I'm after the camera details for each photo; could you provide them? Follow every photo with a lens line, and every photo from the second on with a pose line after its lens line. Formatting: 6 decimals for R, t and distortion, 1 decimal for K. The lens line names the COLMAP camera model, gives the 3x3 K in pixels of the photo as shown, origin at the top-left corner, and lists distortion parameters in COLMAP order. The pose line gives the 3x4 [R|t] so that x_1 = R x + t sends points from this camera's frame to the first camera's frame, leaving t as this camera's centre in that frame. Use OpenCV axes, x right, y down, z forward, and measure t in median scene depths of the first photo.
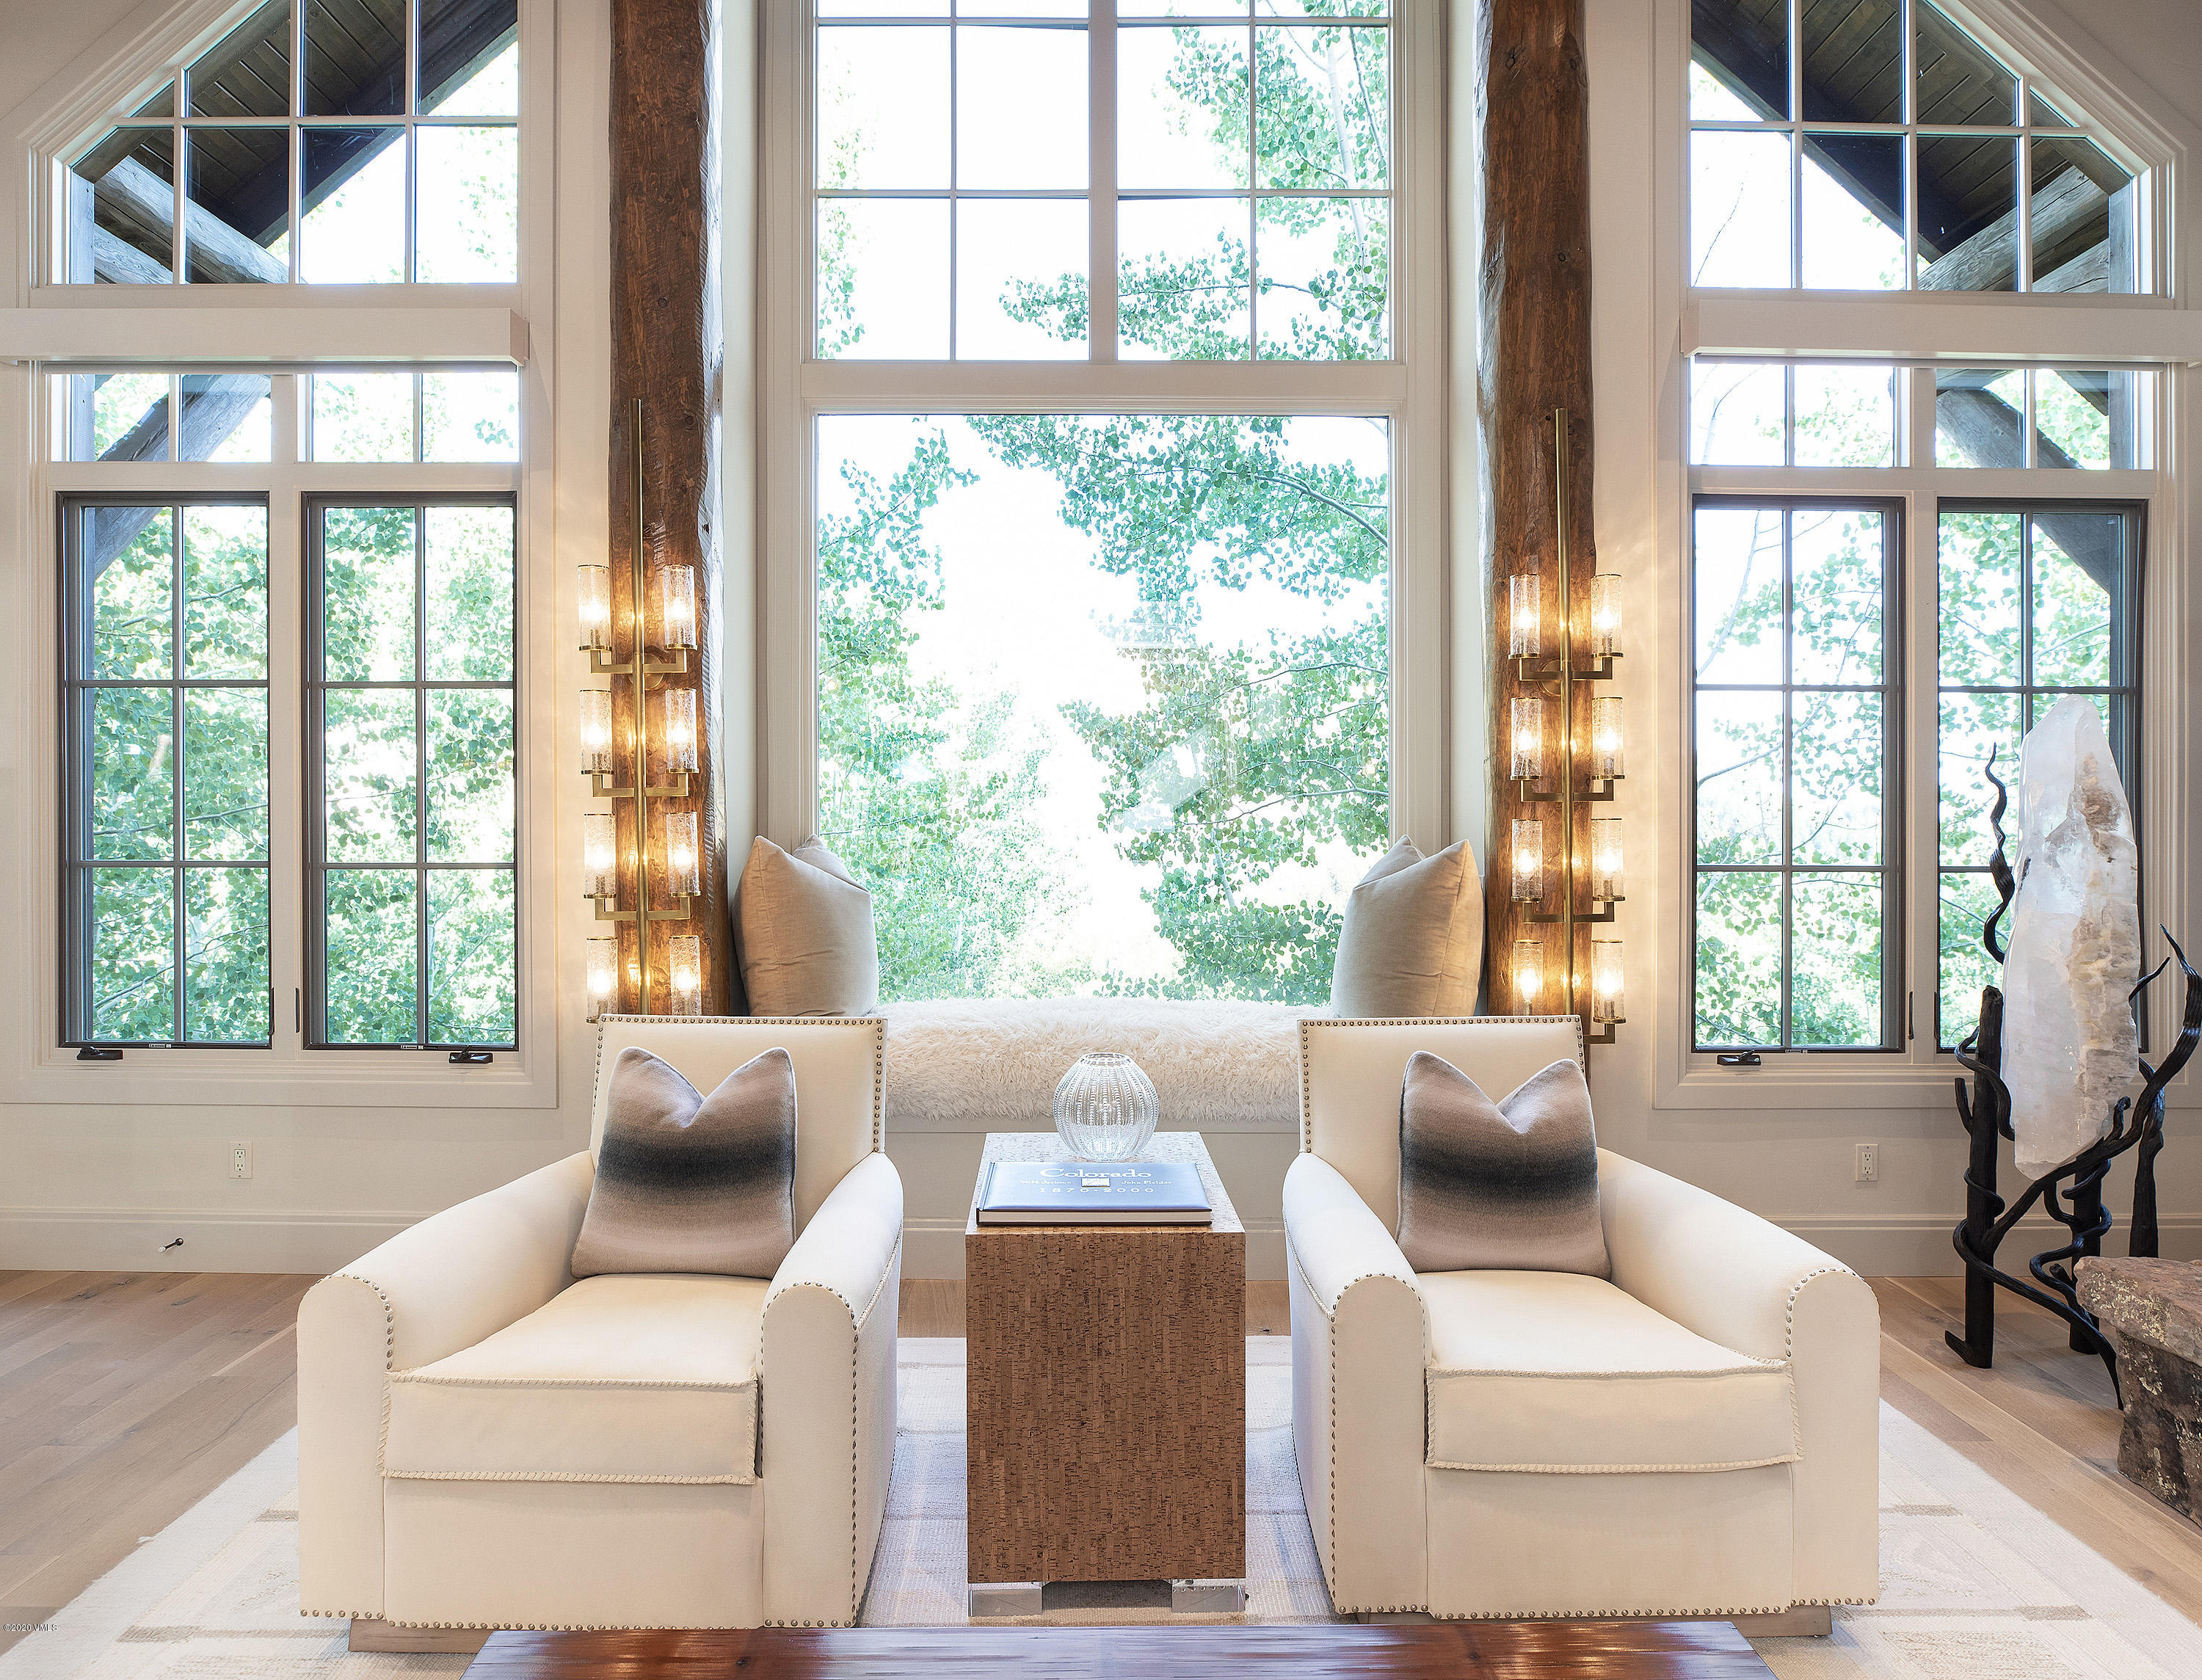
lens RADIAL K [[1269.0, 0, 1099.6], [0, 1269.0, 852.8], [0, 0, 1]] dist [-0.014920, 0.000975]
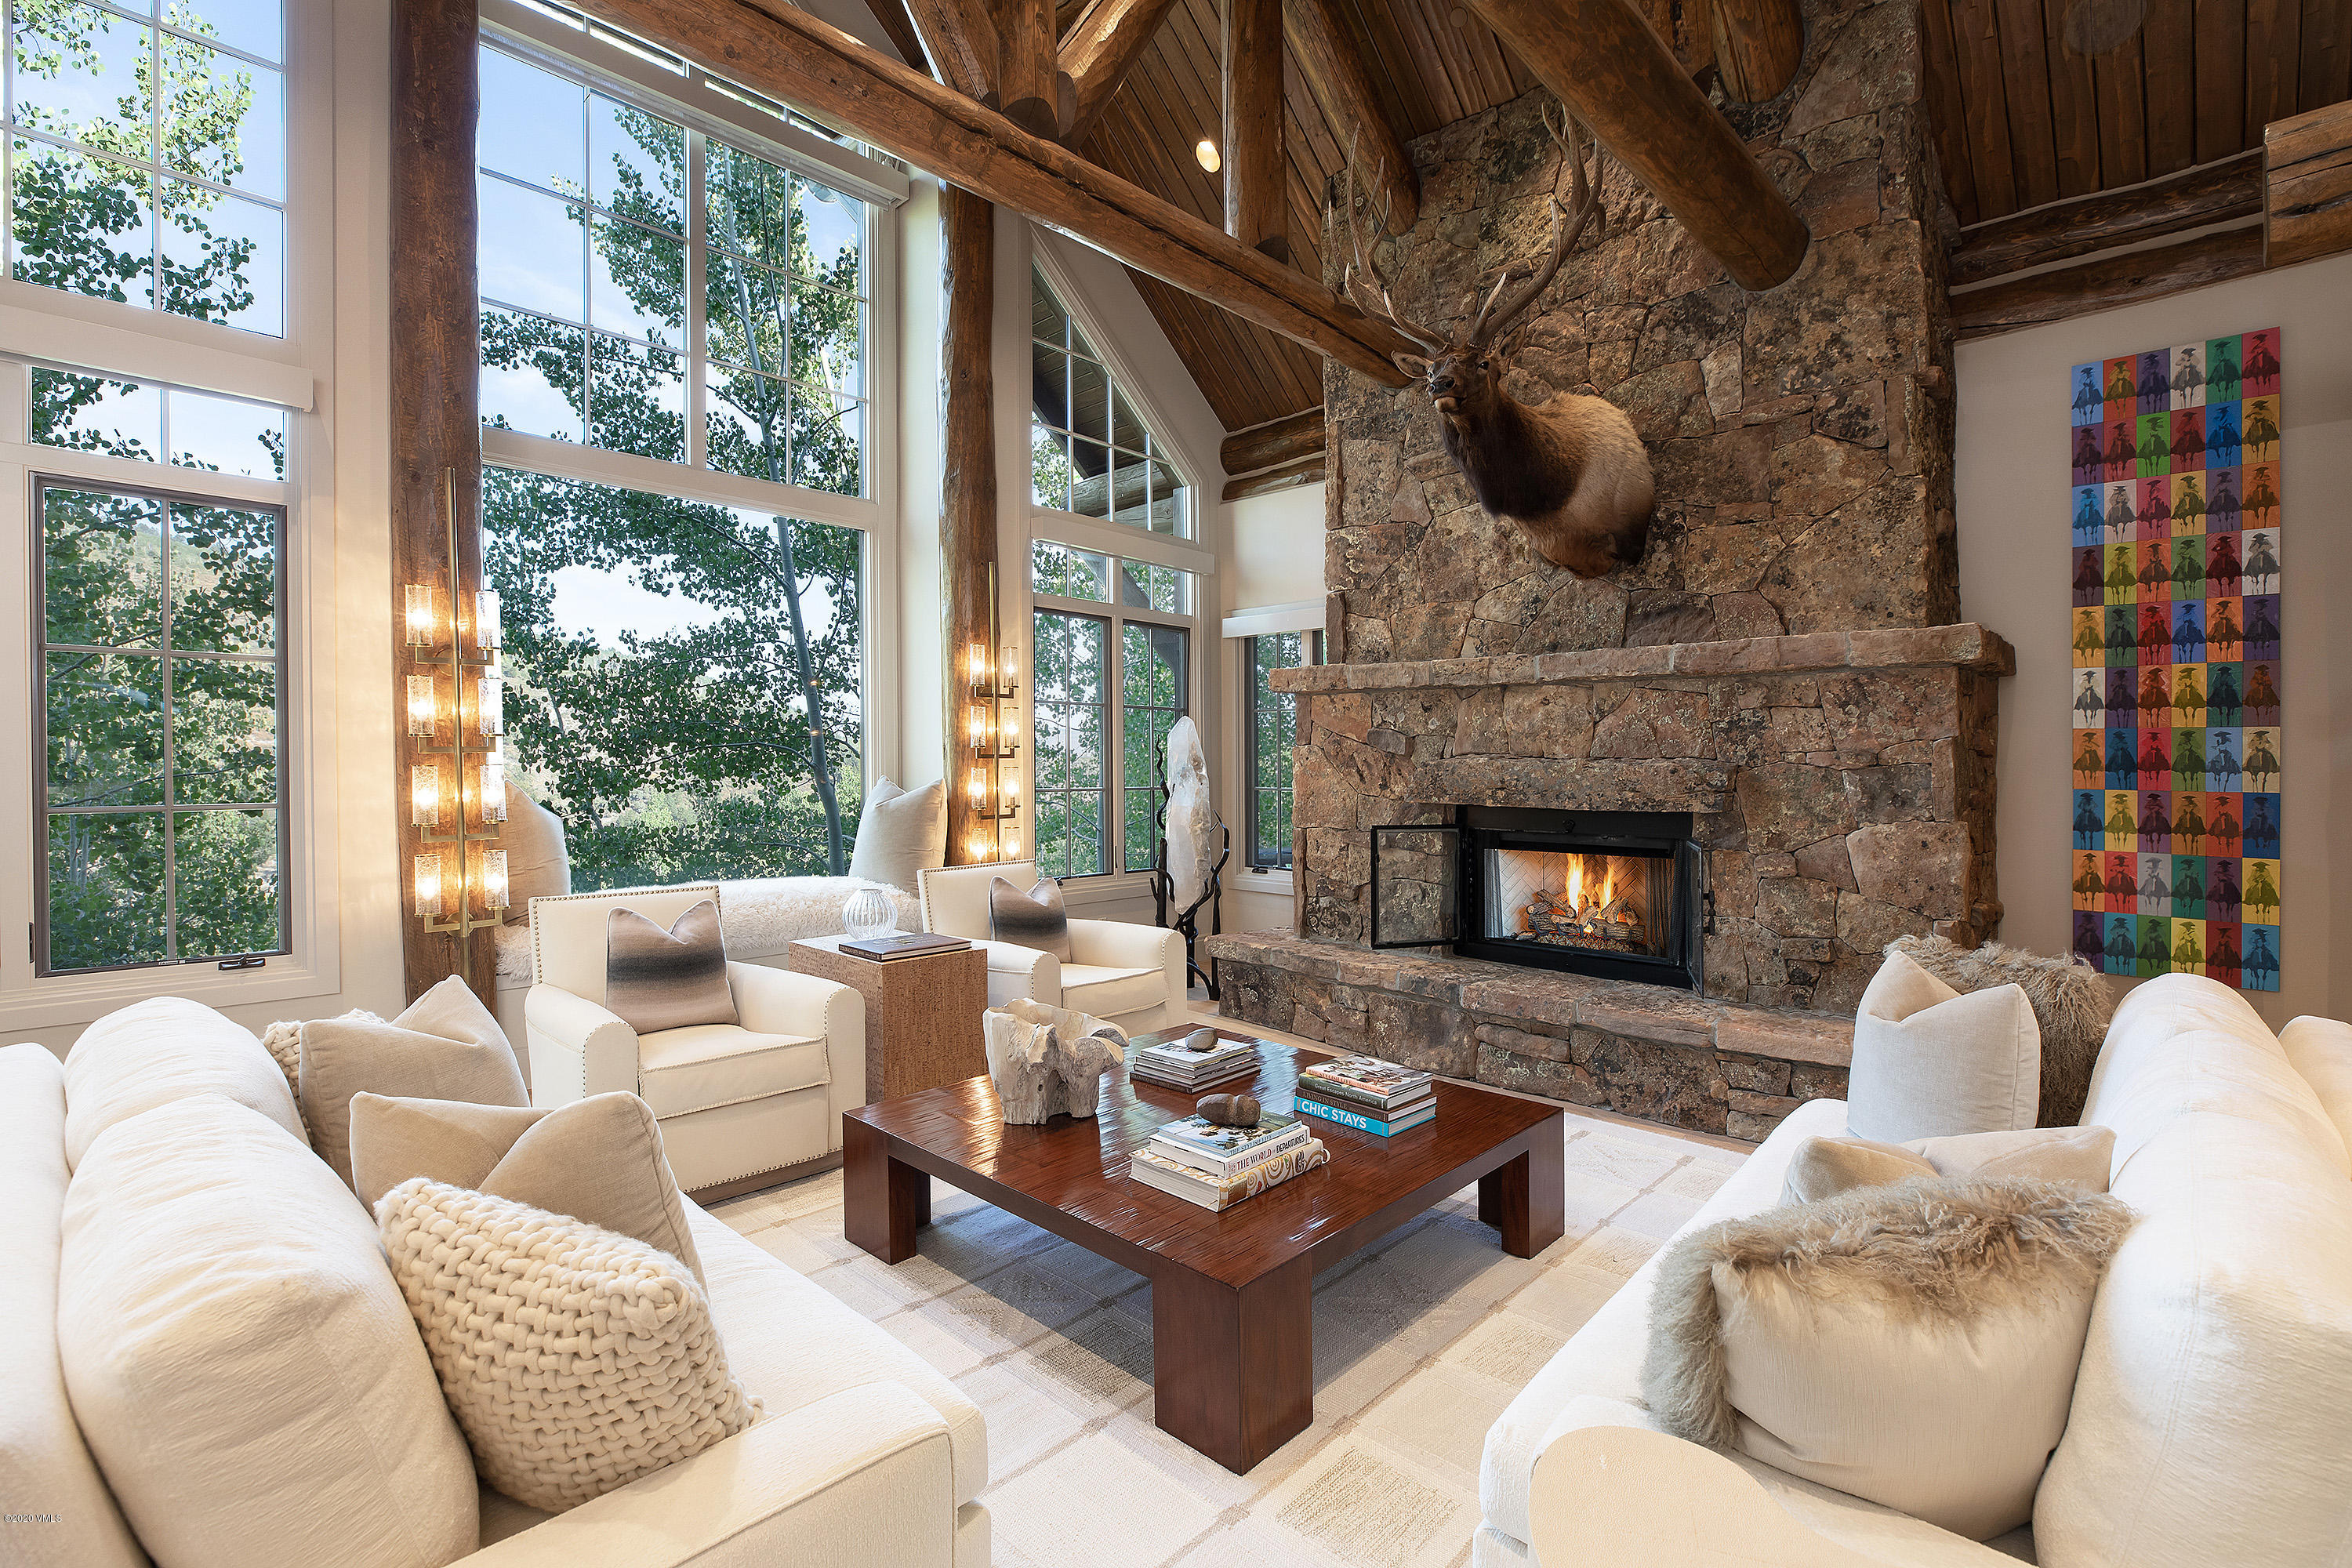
lens RADIAL K [[1062.7, 0, 1175.5], [0, 1062.7, 775.6], [0, 0, 1]] dist [-0.000077, 0.000032]
pose [[0.699628, -0.008529, 0.714456, -0.610735], [0.014224, 0.999897, -0.001992, -0.005263], [-0.714366, 0.011556, 0.699677, -0.364961]]
